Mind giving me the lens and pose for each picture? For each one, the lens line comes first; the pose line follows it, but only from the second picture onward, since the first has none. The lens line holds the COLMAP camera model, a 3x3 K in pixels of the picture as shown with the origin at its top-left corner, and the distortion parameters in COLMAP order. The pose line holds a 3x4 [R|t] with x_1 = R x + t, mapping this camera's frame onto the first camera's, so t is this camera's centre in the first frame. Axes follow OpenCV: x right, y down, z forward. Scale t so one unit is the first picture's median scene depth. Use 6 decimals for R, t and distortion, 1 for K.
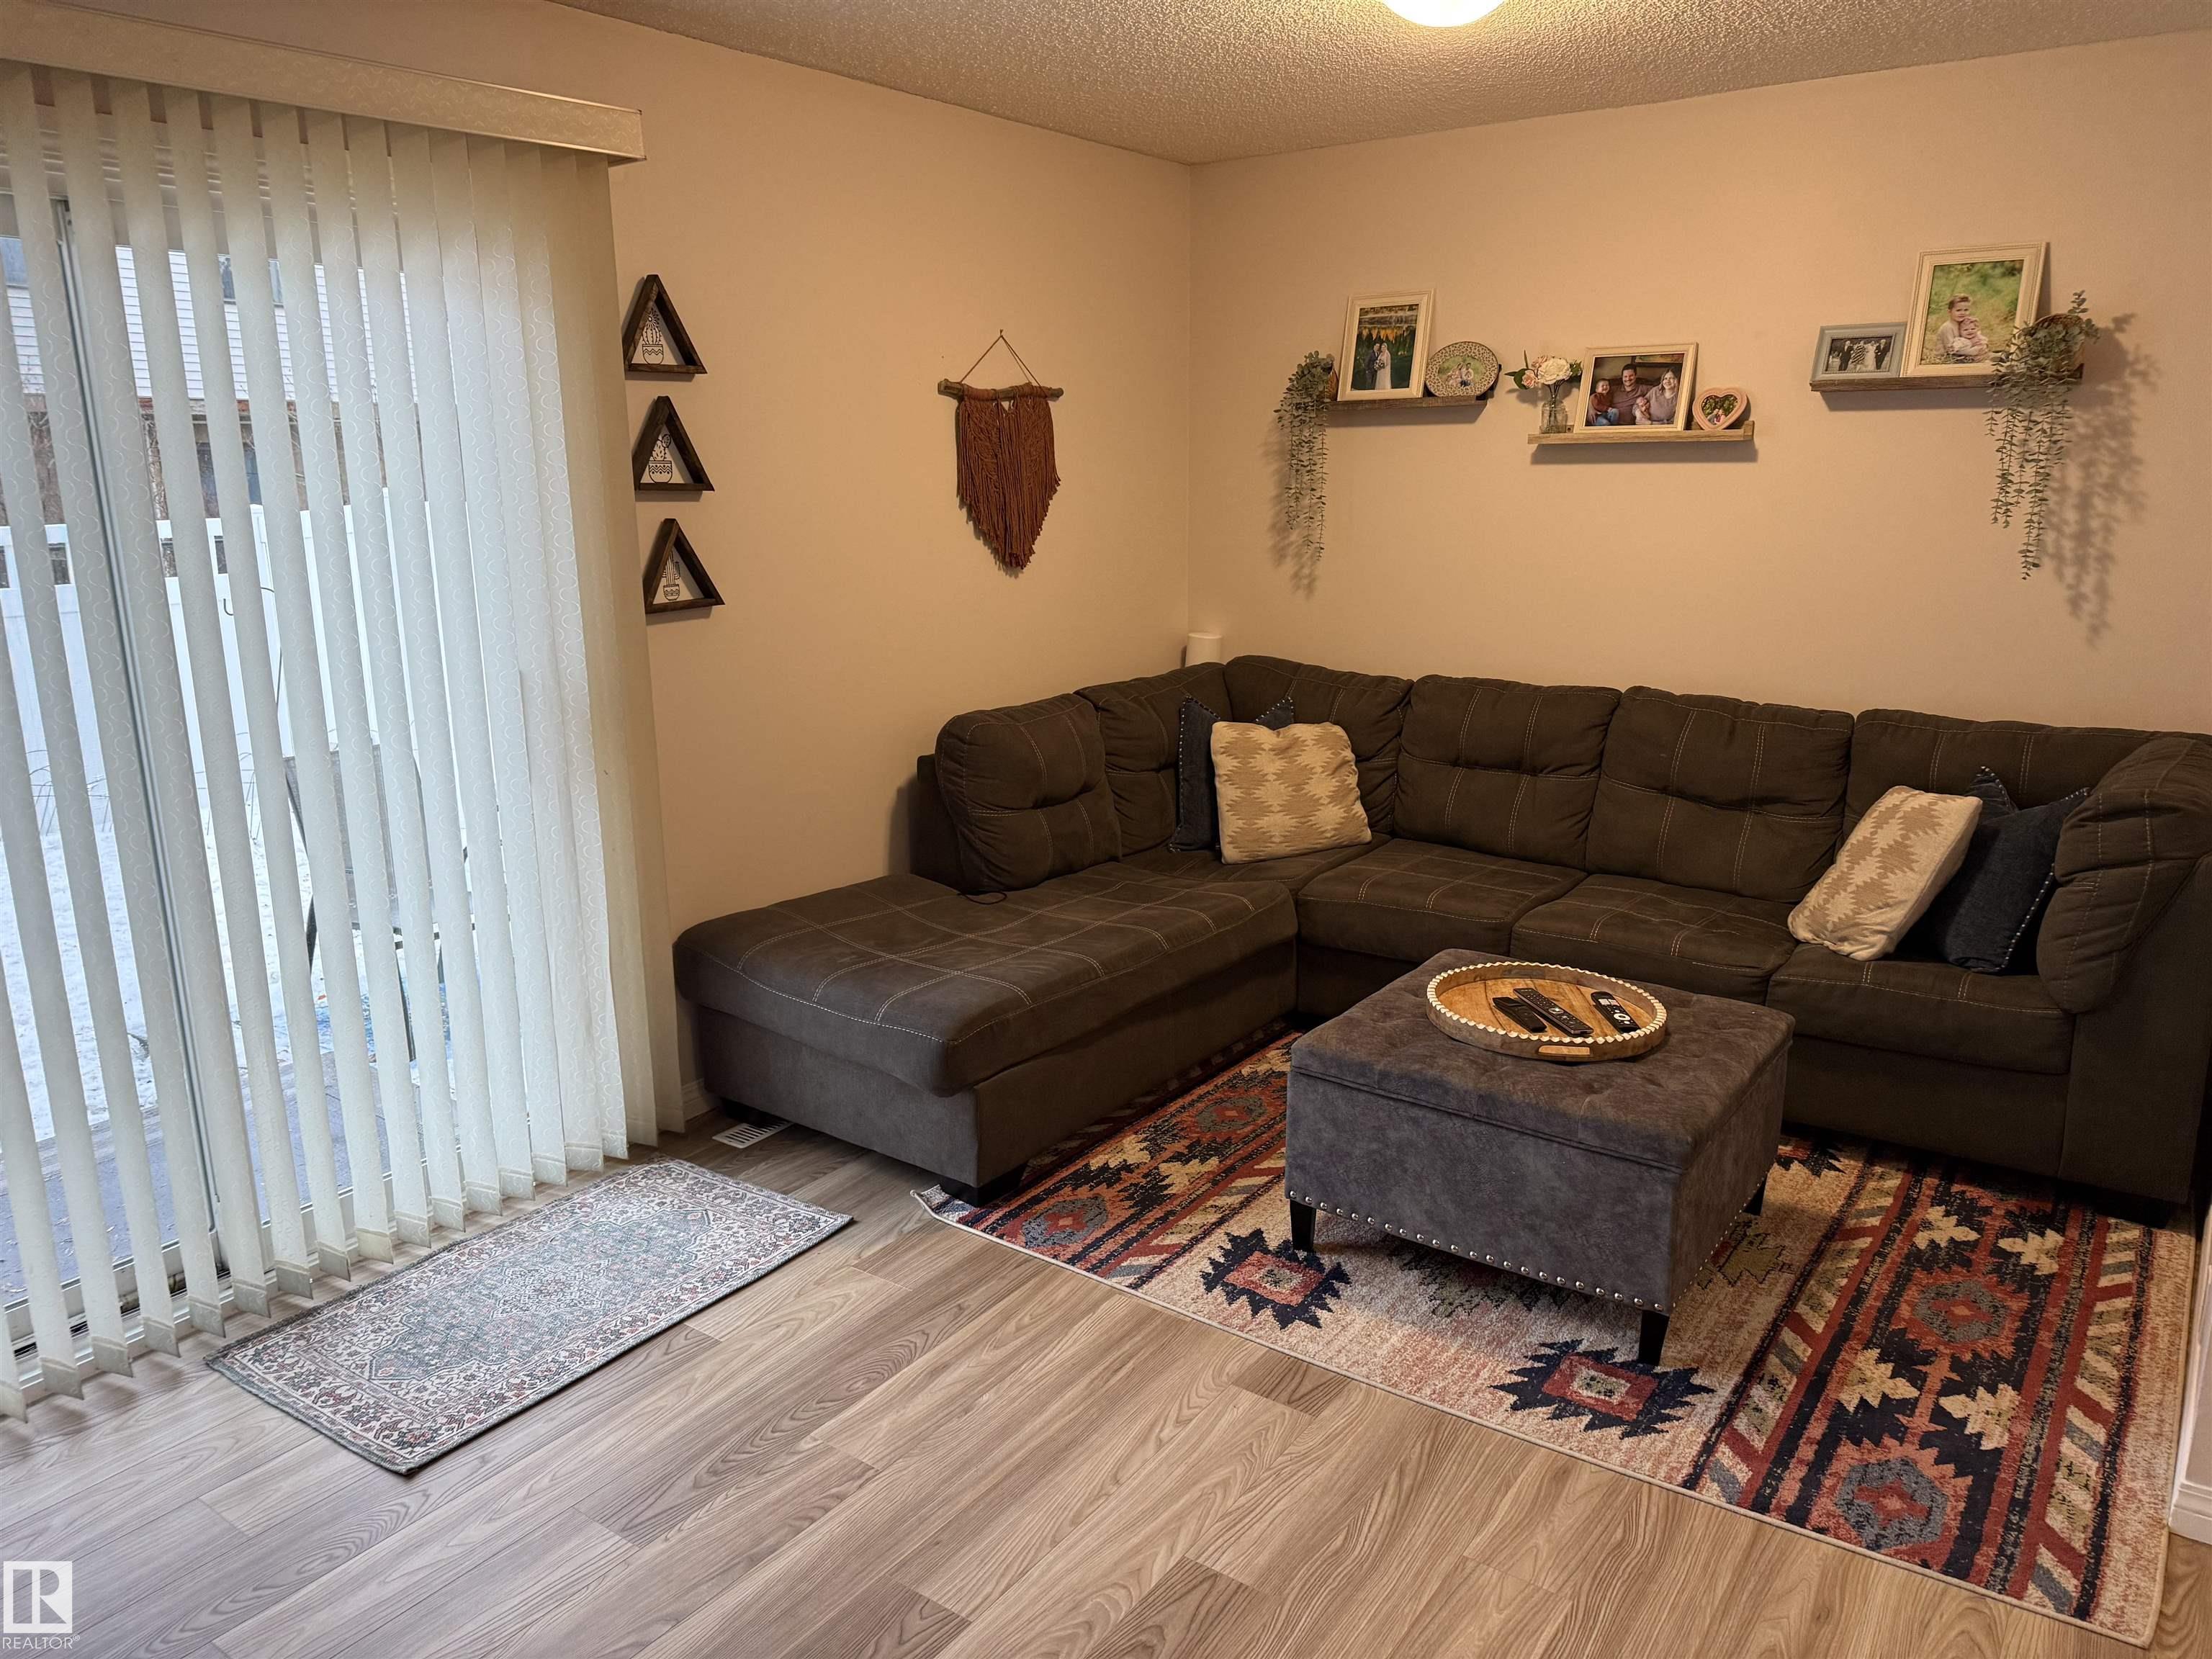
lens RADIAL K [[1553.2, 0, 1102.6], [0, 1553.2, 839.7], [0, 0, 1]] dist [0.078383, -0.098828]
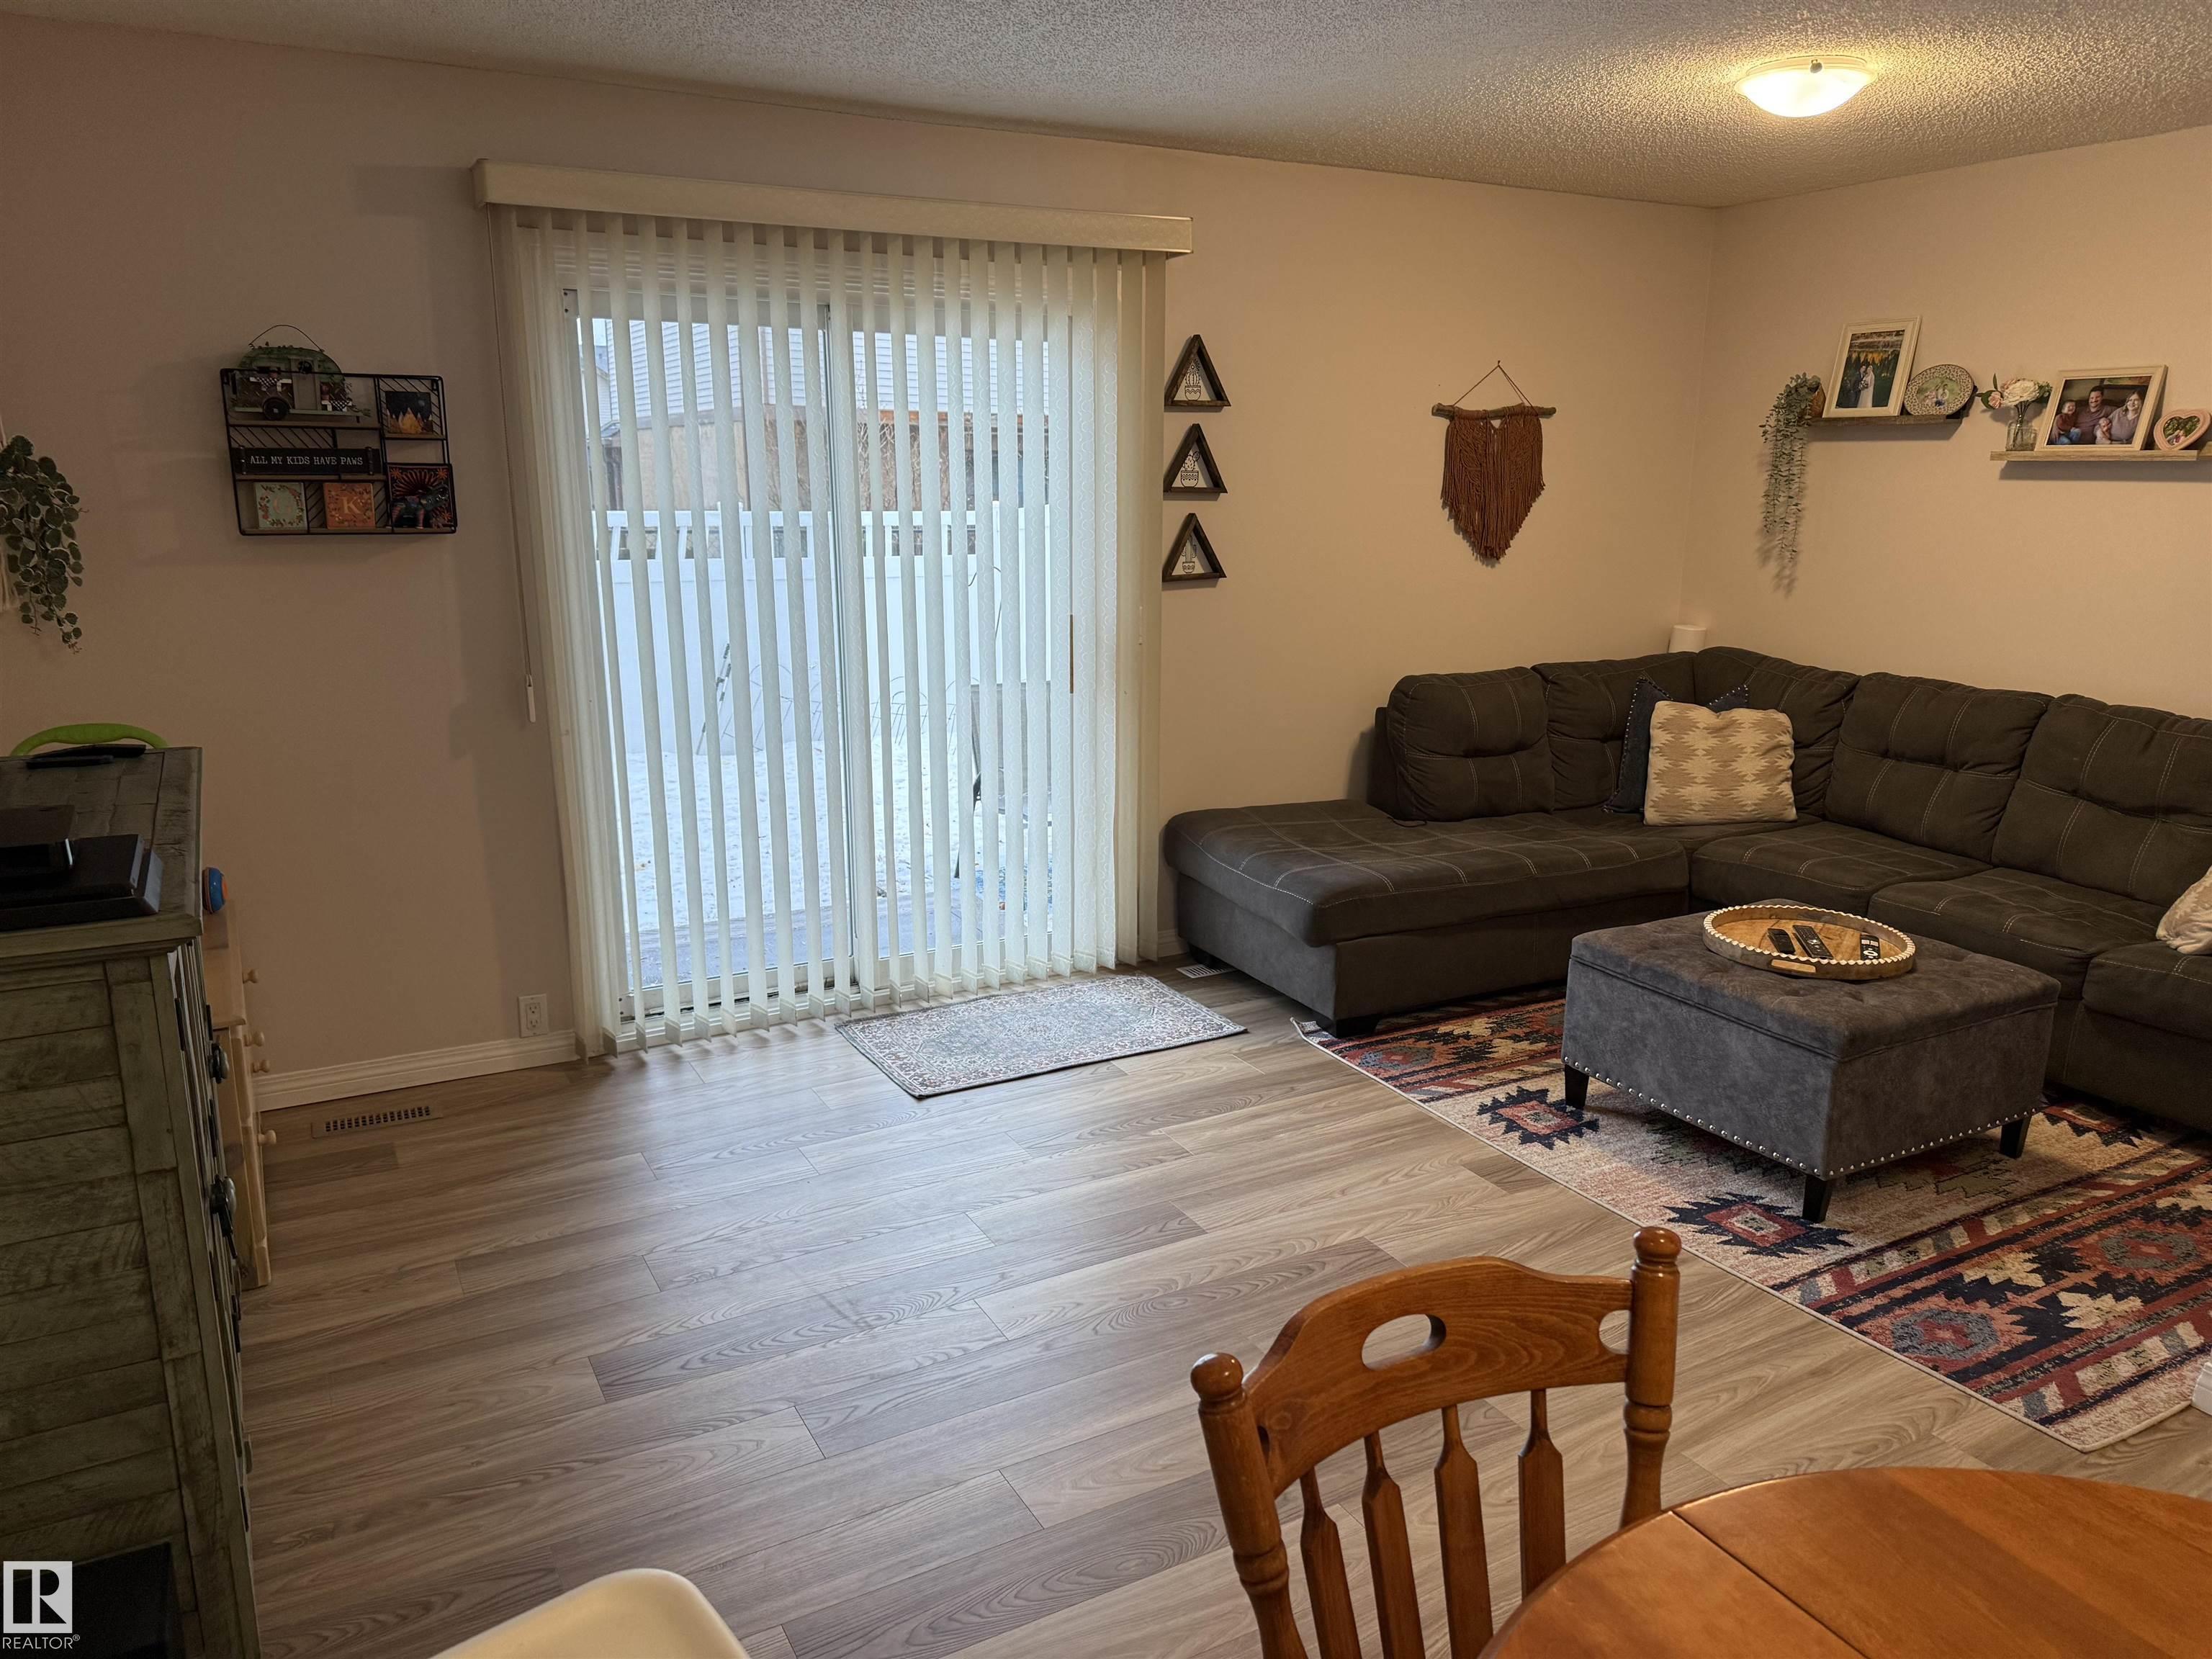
lens RADIAL K [[1553.2, 0, 1094.6], [0, 1553.2, 841.5], [0, 0, 1]] dist [0.078383, -0.098828]
pose [[0.900124, 0.113088, -0.420699, 0.258454], [-0.112972, 0.993276, 0.025287, 0.057381], [0.420730, 0.024766, 0.906848, -0.273616]]
